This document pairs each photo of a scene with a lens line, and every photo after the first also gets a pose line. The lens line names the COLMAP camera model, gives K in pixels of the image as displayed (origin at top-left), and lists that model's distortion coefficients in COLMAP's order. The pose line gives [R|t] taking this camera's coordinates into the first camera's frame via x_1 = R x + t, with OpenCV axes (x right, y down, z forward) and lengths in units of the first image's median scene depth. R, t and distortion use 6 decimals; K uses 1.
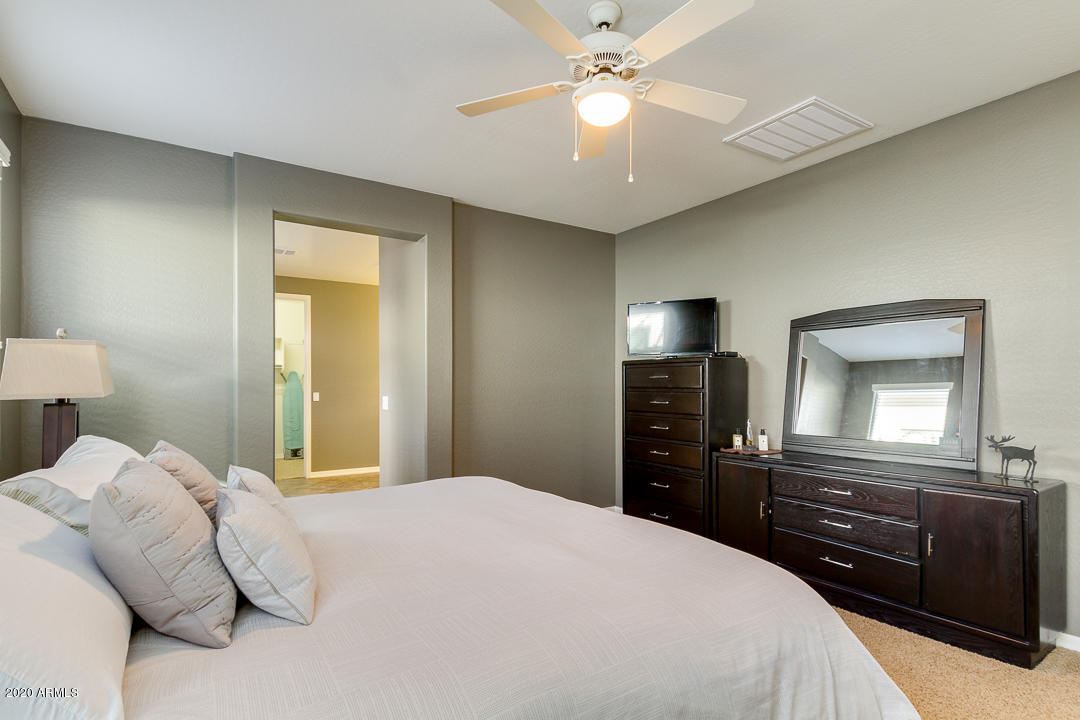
lens RADIAL K [[550.4, 0, 541.2], [0, 550.4, 370.9], [0, 0, 1]] dist [0.004177, -0.000237]
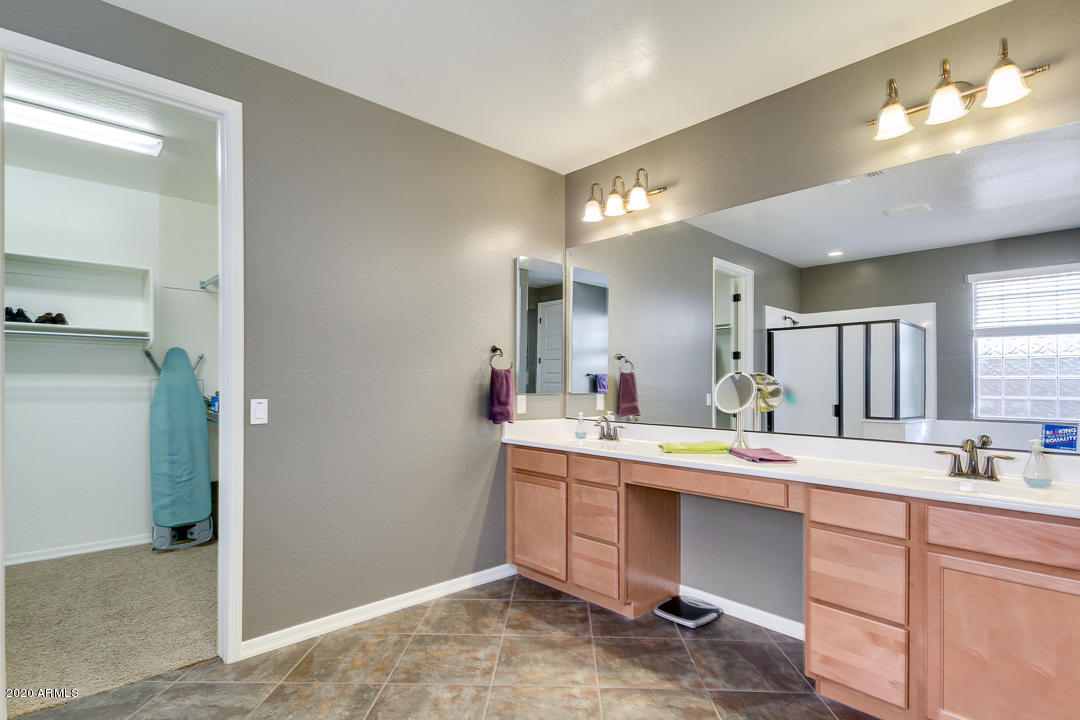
lens RADIAL K [[550.4, 0, 541.1], [0, 550.4, 367.4], [0, 0, 1]] dist [0.004177, -0.000237]
pose [[0.984963, 0.005973, 0.172662, -0.297962], [-0.006179, 0.999981, 0.000656, 0.018958], [-0.172654, -0.001713, 0.984981, 0.641409]]
